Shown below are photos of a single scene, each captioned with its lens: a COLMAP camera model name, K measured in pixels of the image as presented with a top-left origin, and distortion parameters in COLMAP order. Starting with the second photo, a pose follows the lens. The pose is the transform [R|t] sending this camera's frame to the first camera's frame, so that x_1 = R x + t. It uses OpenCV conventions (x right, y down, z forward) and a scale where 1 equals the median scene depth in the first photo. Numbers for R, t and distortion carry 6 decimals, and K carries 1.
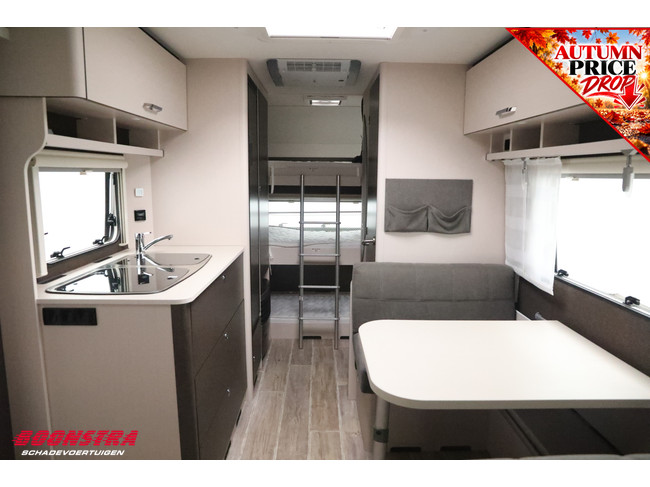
lens RADIAL K [[453.0, 0, 321.0], [0, 453.0, 243.6], [0, 0, 1]] dist [-0.068378, 0.021297]
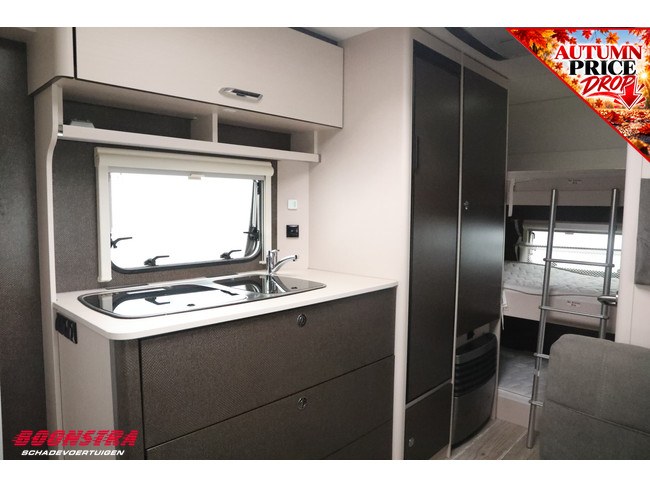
lens RADIAL K [[453.0, 0, 327.1], [0, 453.0, 244.7], [0, 0, 1]] dist [-0.068378, 0.021297]
pose [[0.725397, 0.058670, -0.685826, 0.240389], [-0.109346, 0.993531, -0.030662, -0.017616], [0.679590, 0.097234, 0.727120, 0.410241]]
